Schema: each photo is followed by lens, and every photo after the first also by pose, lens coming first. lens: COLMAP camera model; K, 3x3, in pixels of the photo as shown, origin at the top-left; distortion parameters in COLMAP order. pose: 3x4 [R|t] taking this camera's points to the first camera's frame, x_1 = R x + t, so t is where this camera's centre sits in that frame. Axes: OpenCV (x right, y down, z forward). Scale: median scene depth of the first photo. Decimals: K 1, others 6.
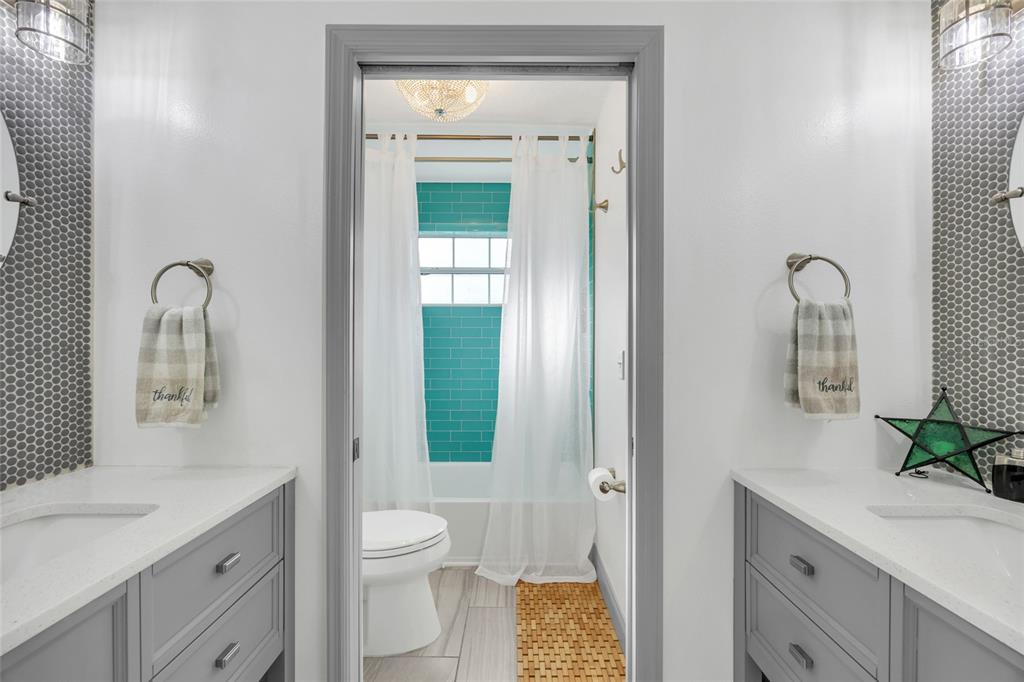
lens RADIAL K [[400.9, 0, 509.8], [0, 400.9, 336.3], [0, 0, 1]] dist [0.000304, -0.000640]
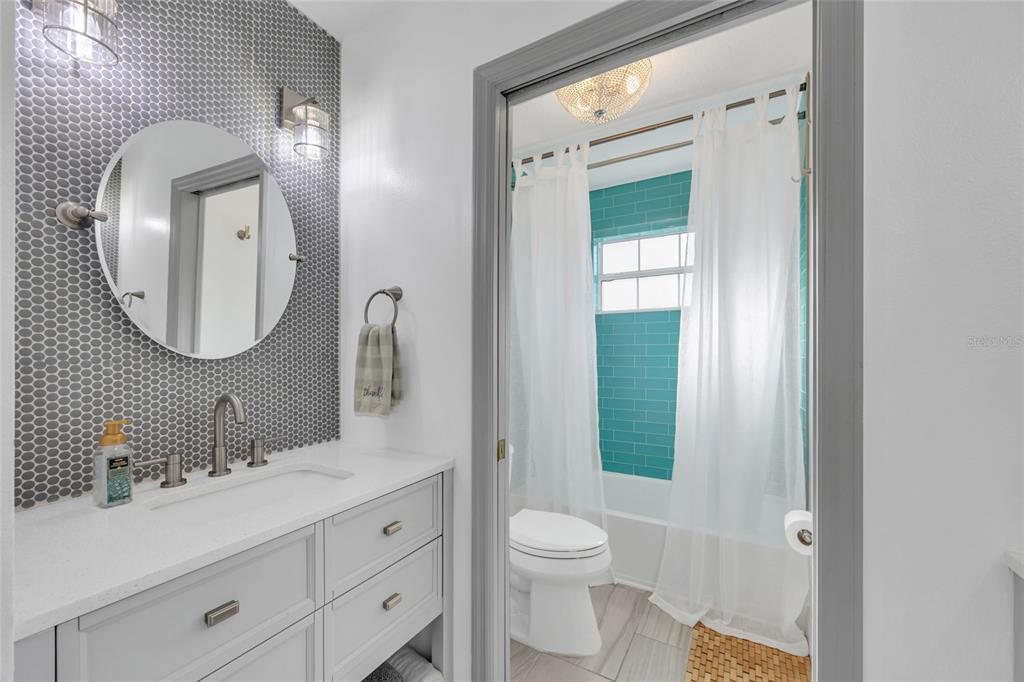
lens RADIAL K [[400.9, 0, 516.7], [0, 400.9, 344.8], [0, 0, 1]] dist [0.000304, -0.000640]
pose [[0.865977, -0.014813, -0.499864, 0.164805], [0.016329, 0.999866, -0.001340, -0.000038], [0.499817, -0.007002, 0.866103, 0.068038]]
